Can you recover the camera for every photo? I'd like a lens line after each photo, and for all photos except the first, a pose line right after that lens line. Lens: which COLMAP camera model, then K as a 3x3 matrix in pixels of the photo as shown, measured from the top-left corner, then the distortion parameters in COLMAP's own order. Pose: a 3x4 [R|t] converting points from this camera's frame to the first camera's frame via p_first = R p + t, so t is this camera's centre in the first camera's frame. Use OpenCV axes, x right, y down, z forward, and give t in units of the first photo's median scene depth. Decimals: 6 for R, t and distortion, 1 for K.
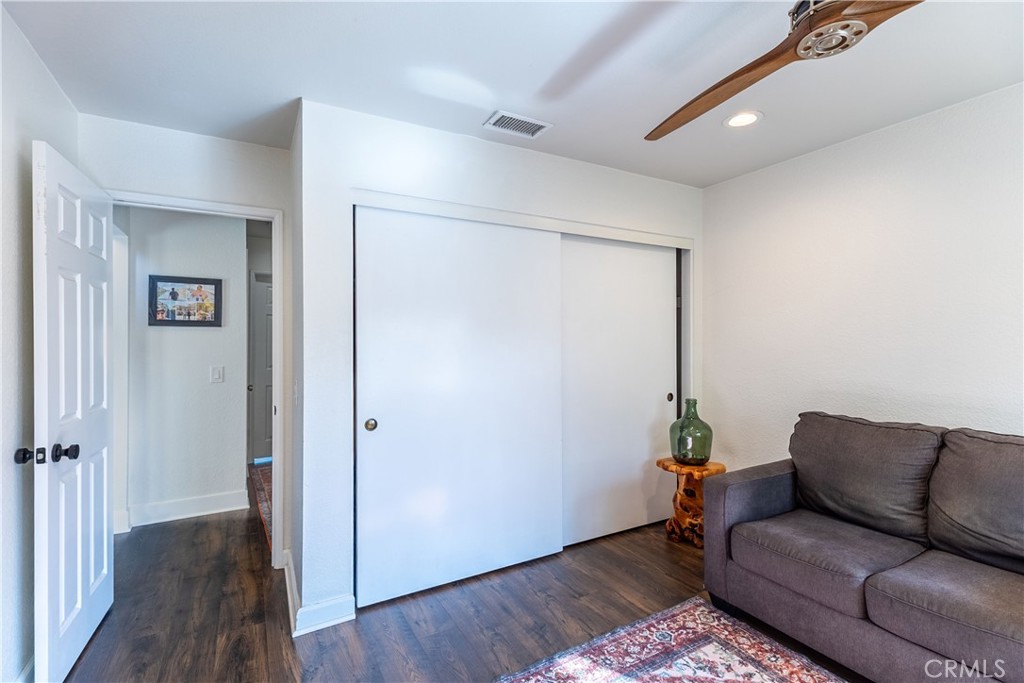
lens RADIAL K [[469.5, 0, 521.5], [0, 469.5, 339.9], [0, 0, 1]] dist [0.005604, -0.001901]
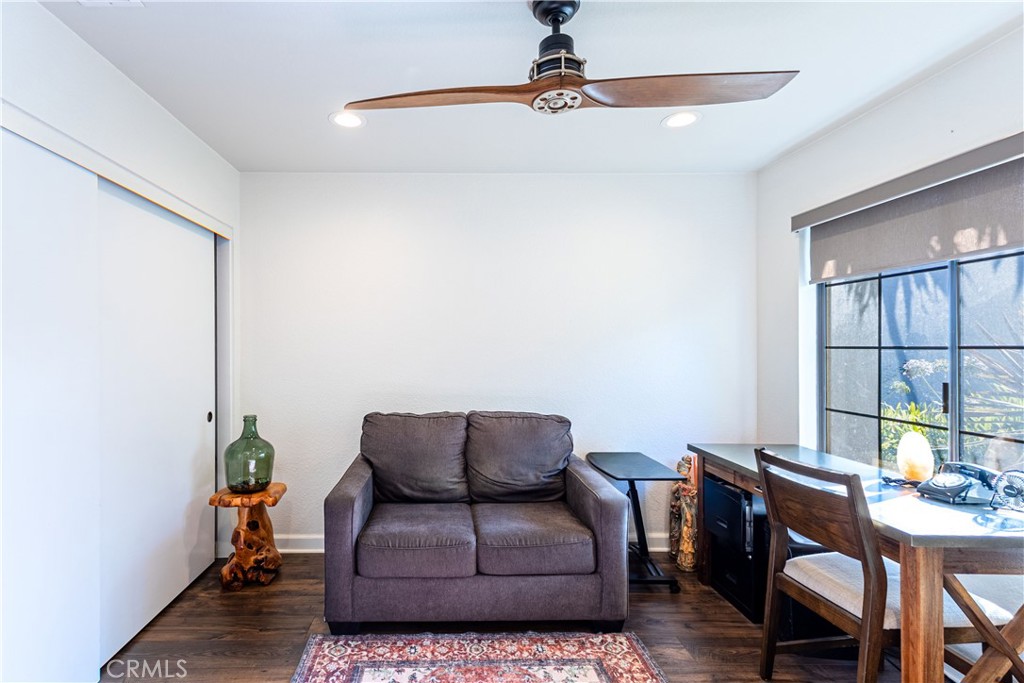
lens RADIAL K [[469.5, 0, 515.3], [0, 469.5, 346.4], [0, 0, 1]] dist [0.005604, -0.001901]
pose [[0.487252, 0.004189, 0.873251, -0.224627], [-0.003843, 0.999989, -0.002653, 0.001088], [-0.873253, -0.002063, 0.487263, 0.238980]]
